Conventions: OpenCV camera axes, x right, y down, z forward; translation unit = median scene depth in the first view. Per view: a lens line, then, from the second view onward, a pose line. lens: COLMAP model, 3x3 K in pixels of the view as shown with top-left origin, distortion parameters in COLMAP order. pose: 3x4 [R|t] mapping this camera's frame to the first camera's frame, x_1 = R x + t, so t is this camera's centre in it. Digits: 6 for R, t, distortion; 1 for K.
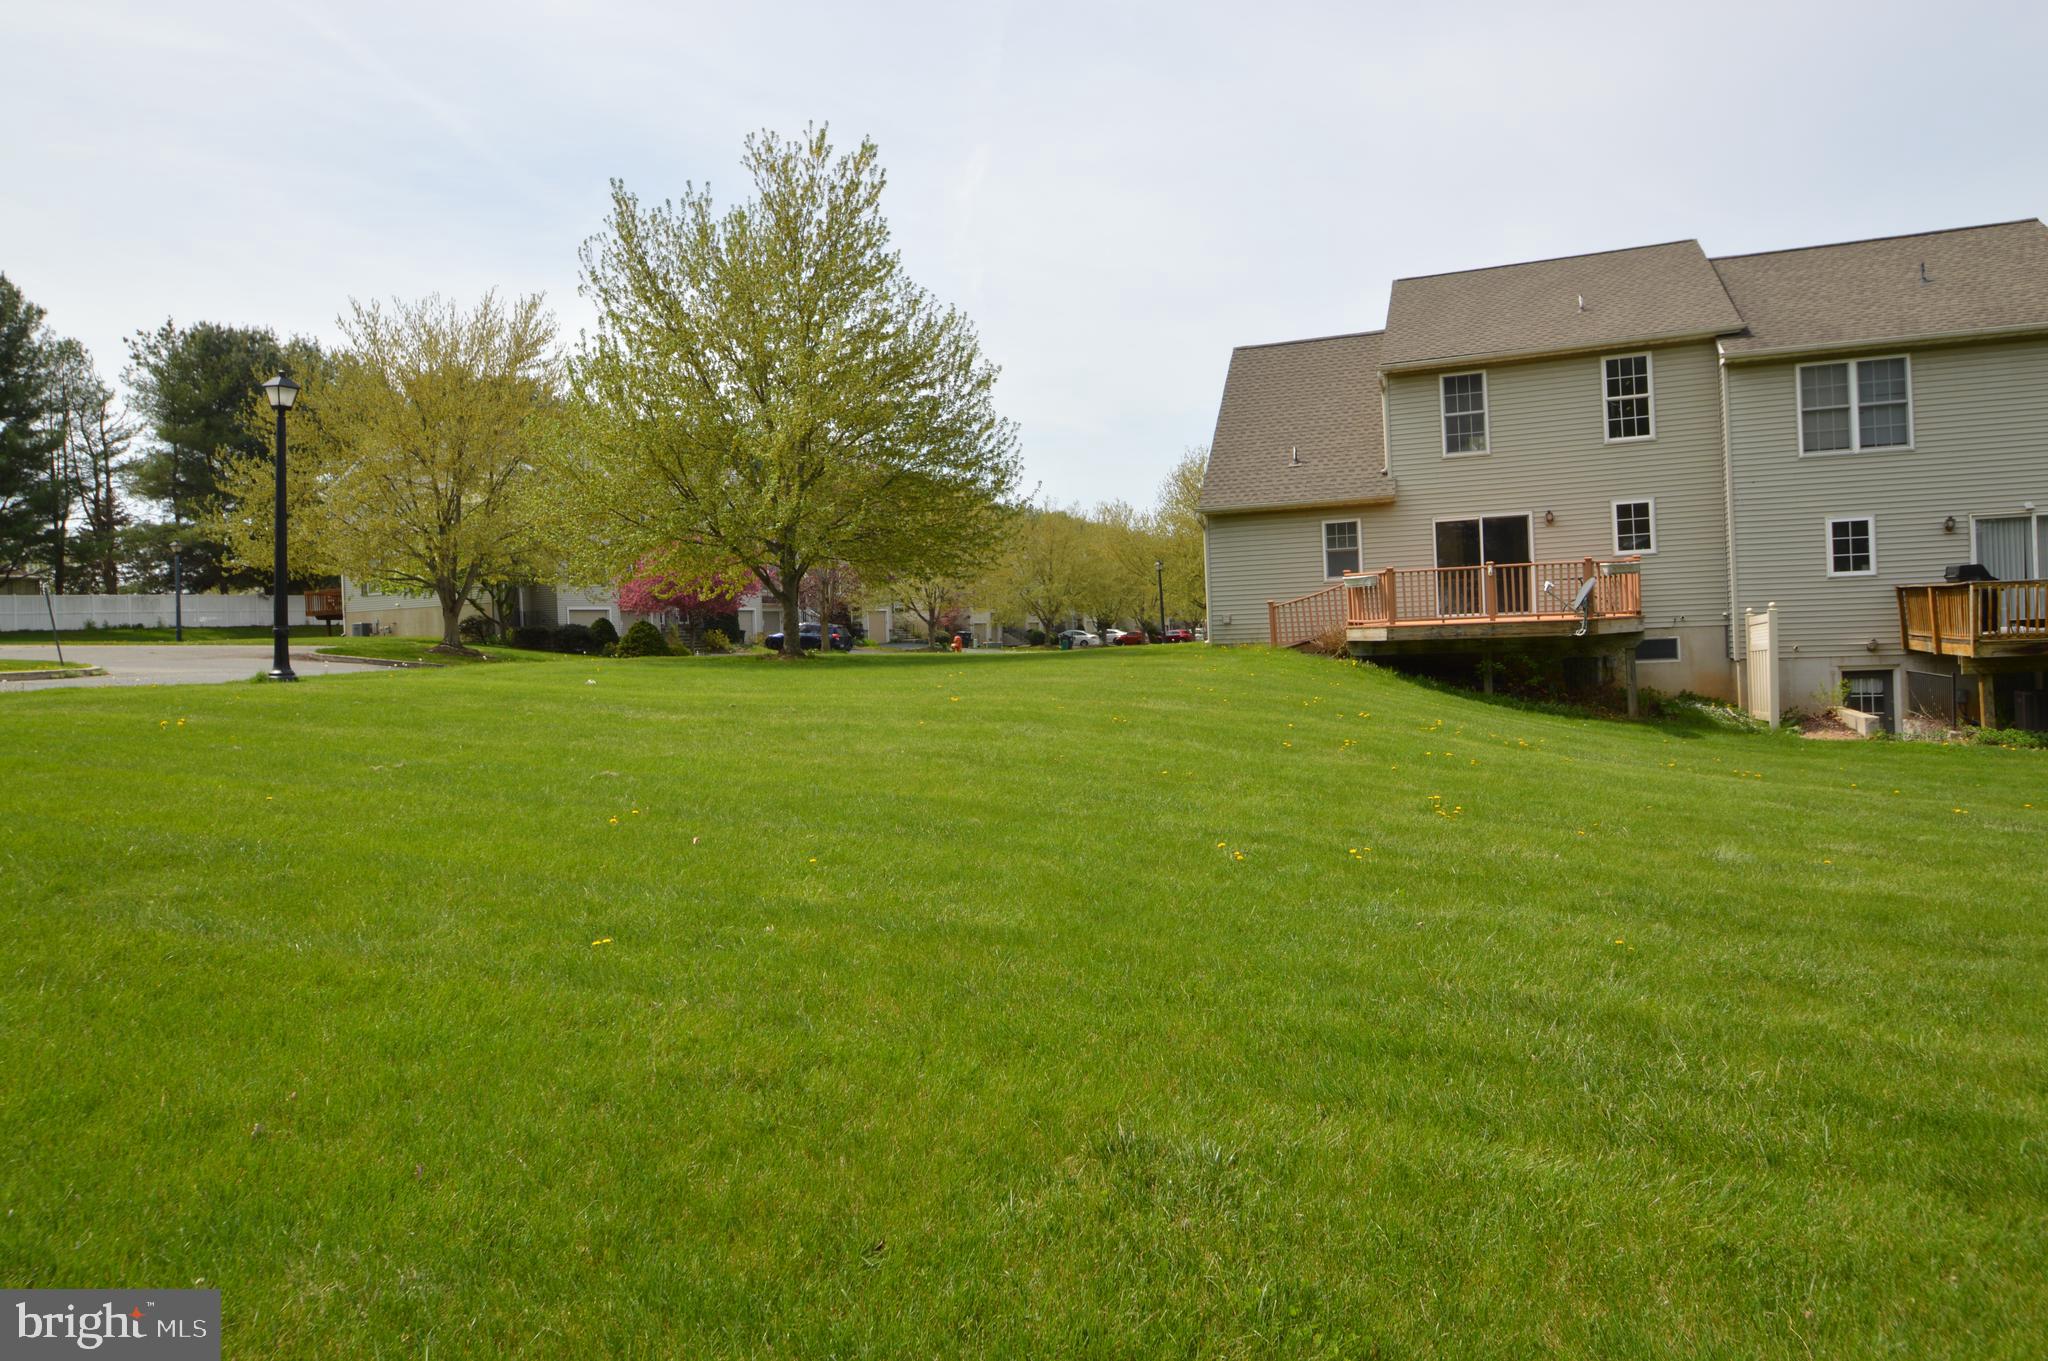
lens RADIAL K [[1347.6, 0, 1021.9], [0, 1347.6, 649.3], [0, 0, 1]] dist [-0.035514, -0.000515]
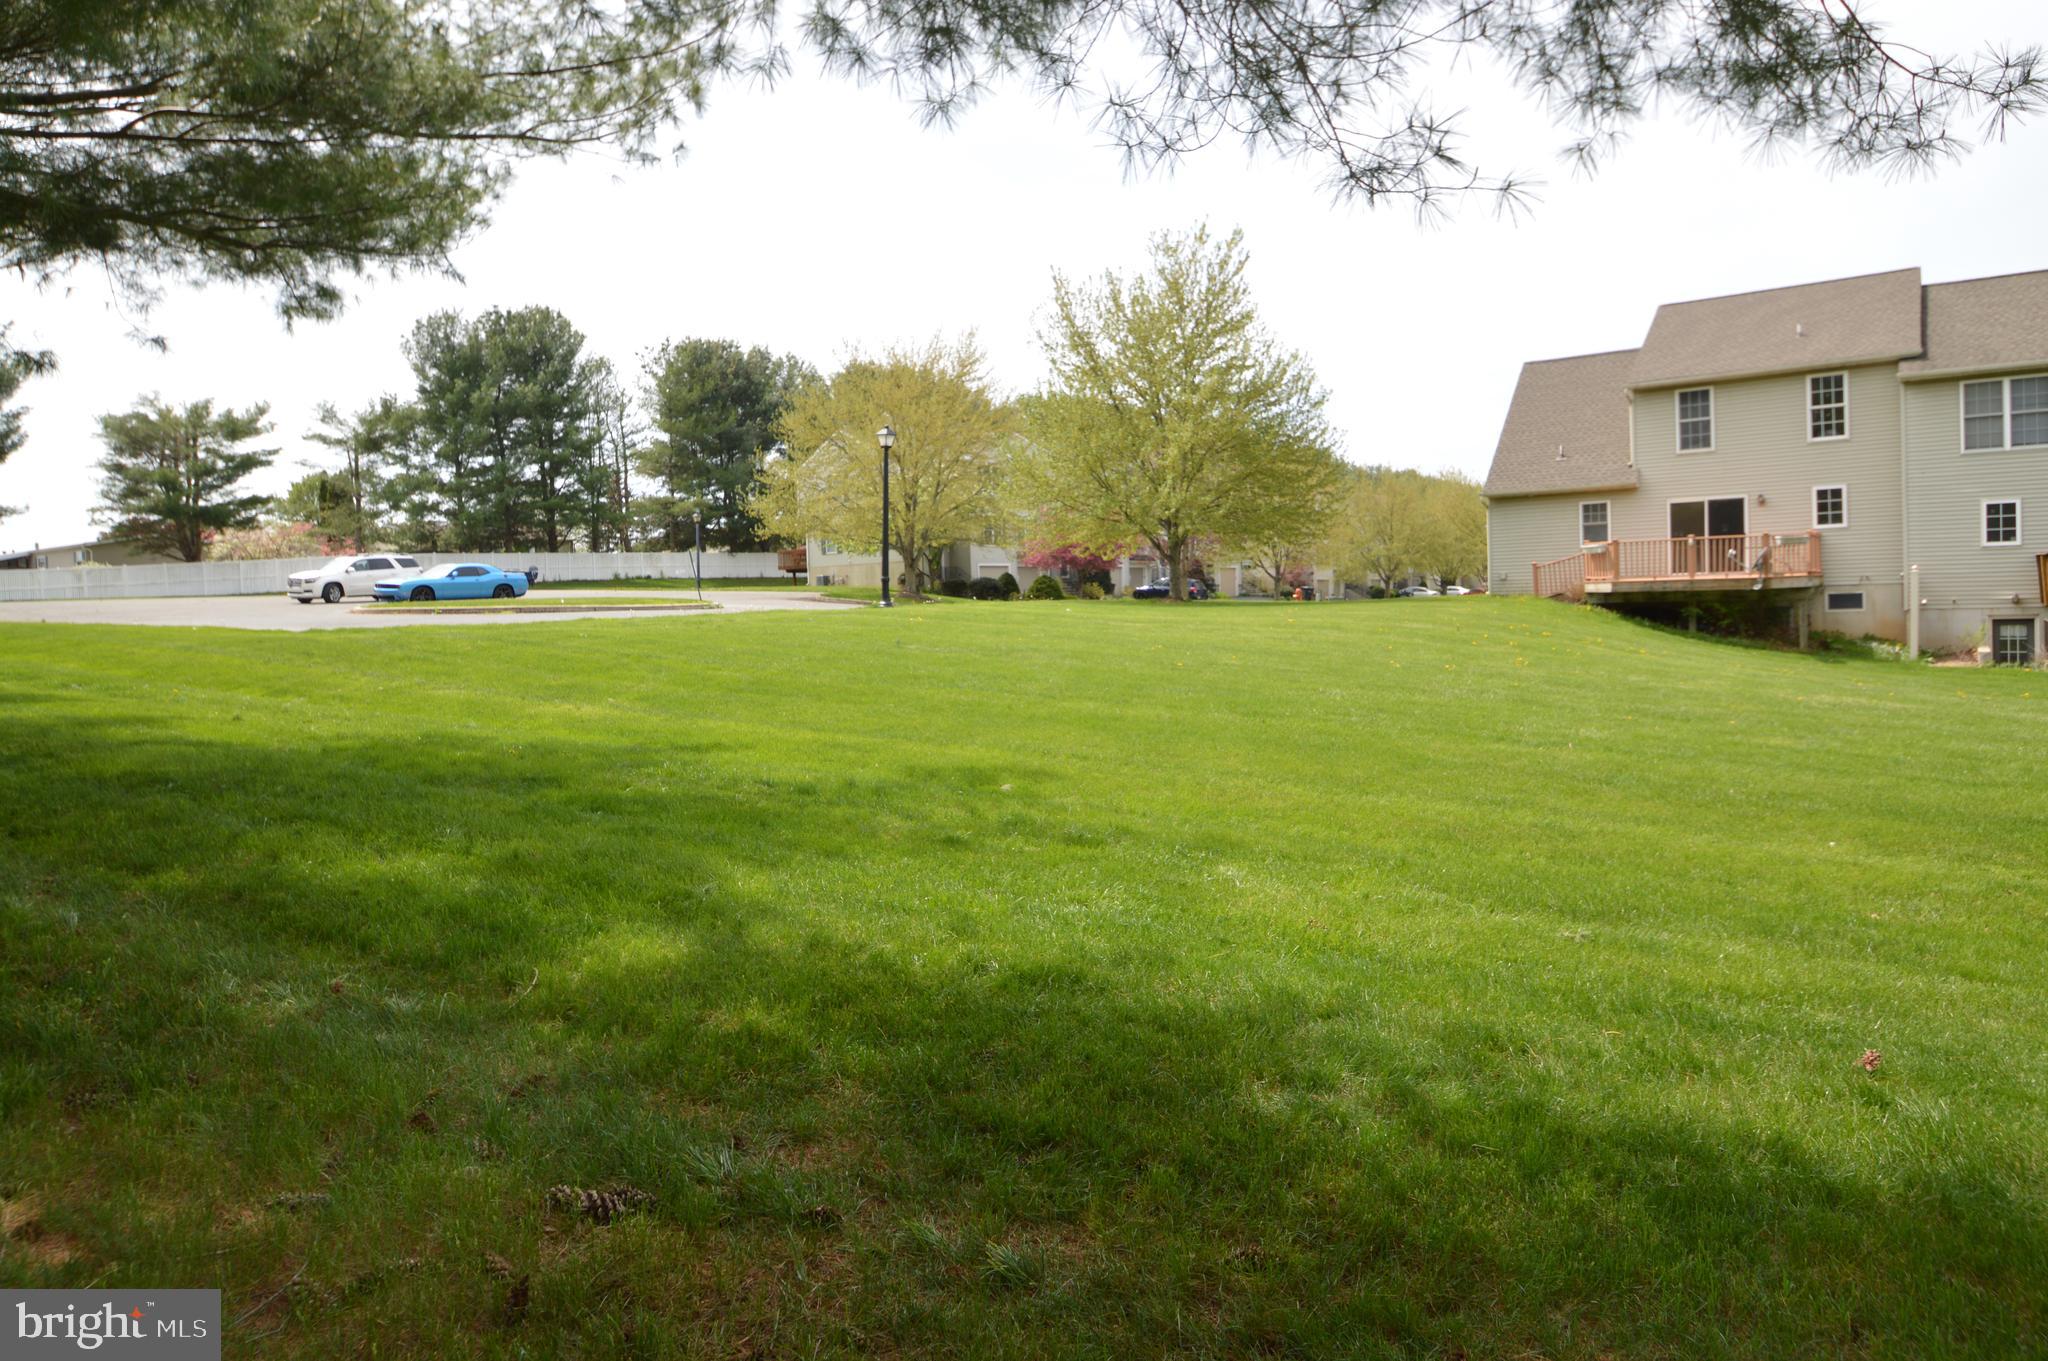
lens RADIAL K [[1377.3, 0, 948.6], [0, 1377.3, 648.7], [0, 0, 1]] dist [-0.004736, -0.037281]
pose [[0.955073, 0.021040, -0.295622, 0.030934], [-0.011938, 0.999398, 0.032564, 0.011851], [0.296129, -0.027572, 0.954750, -0.462740]]
